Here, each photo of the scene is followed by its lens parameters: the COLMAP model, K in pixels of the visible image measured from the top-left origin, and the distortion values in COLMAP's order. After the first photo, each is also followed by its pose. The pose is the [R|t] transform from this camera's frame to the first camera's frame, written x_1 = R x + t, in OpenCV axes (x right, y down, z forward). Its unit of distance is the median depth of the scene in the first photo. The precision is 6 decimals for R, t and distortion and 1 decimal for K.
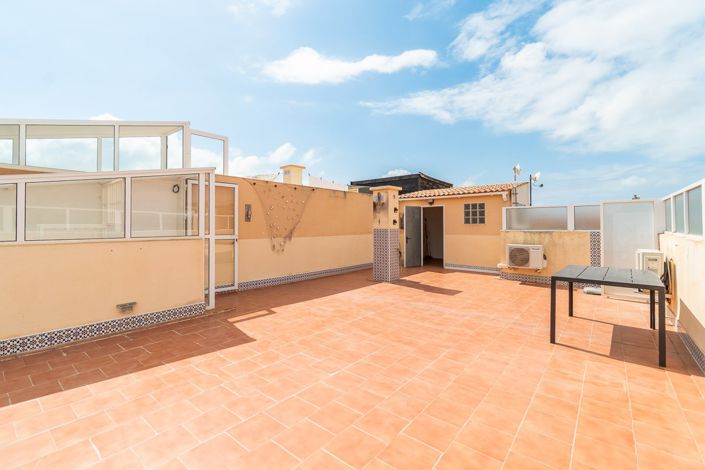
lens RADIAL K [[334.1, 0, 354.7], [0, 334.1, 222.9], [0, 0, 1]] dist [-0.000451, -0.000119]
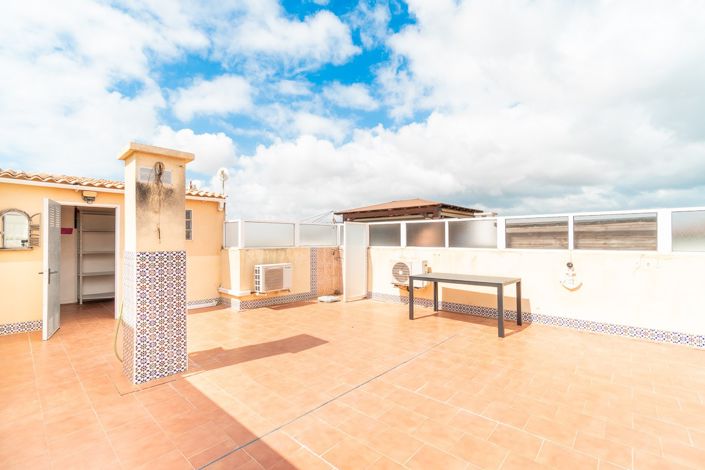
lens RADIAL K [[302.0, 0, 348.9], [0, 302.0, 239.5], [0, 0, 1]] dist [-0.000820, -0.000371]
pose [[0.050707, 0.008116, 0.998681, -0.317193], [-0.012896, 0.999889, -0.007471, 0.003814], [-0.998630, -0.012501, 0.050806, 0.841116]]
